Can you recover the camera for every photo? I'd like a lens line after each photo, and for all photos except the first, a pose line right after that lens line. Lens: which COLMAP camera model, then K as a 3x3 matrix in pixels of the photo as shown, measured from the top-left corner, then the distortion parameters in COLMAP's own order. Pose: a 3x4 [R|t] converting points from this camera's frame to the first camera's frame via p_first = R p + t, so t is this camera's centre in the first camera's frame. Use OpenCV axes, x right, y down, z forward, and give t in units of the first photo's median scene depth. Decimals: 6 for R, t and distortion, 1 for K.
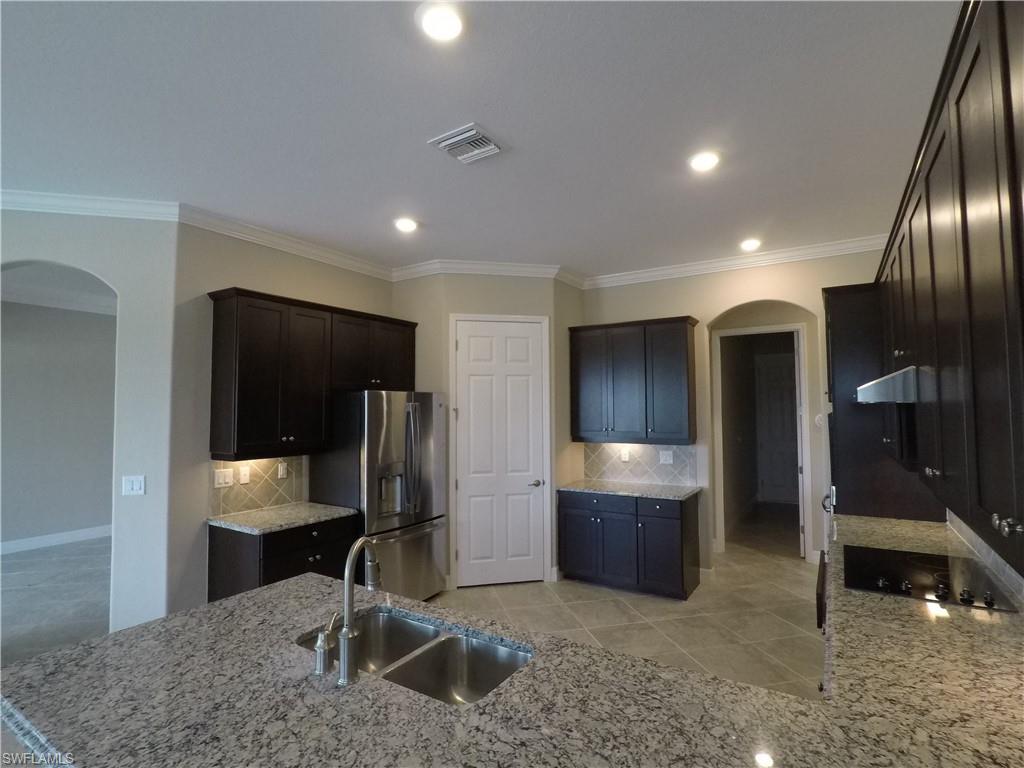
lens RADIAL K [[519.2, 0, 513.7], [0, 519.2, 382.0], [0, 0, 1]] dist [-0.029455, 0.009833]
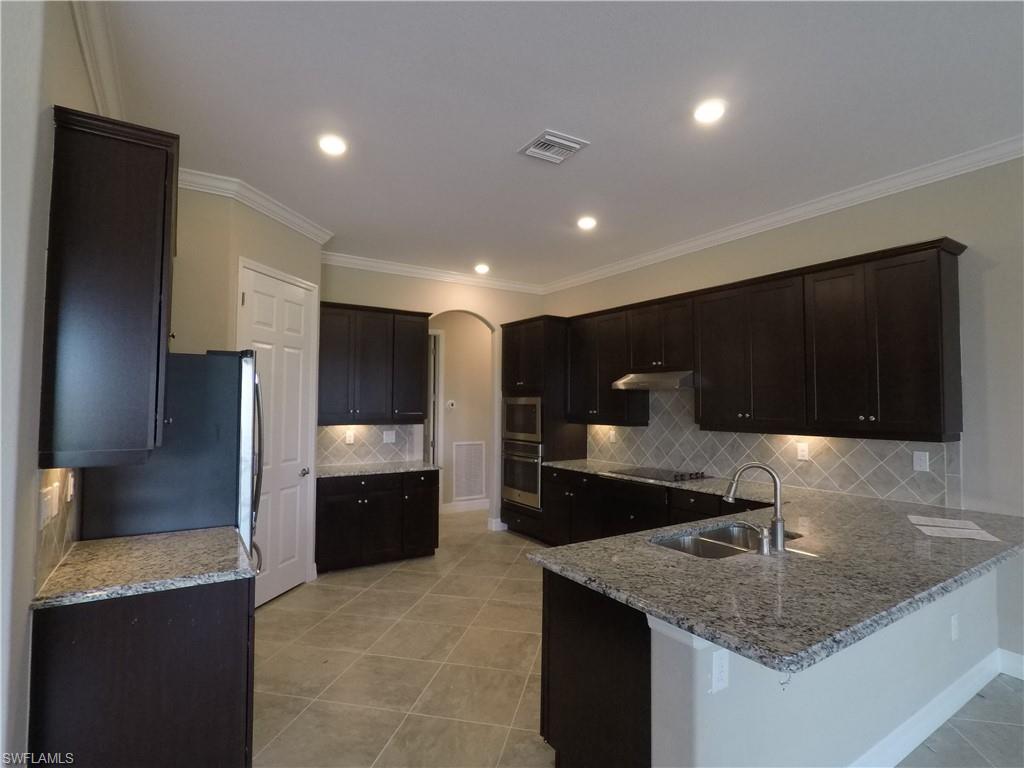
lens RADIAL K [[519.2, 0, 513.7], [0, 519.2, 382.0], [0, 0, 1]] dist [-0.029455, 0.009833]
pose [[0.423667, 0.046263, 0.904636, -0.615043], [-0.053458, 0.998231, -0.026014, 0.047195], [-0.904239, -0.037339, 0.425390, 0.319909]]
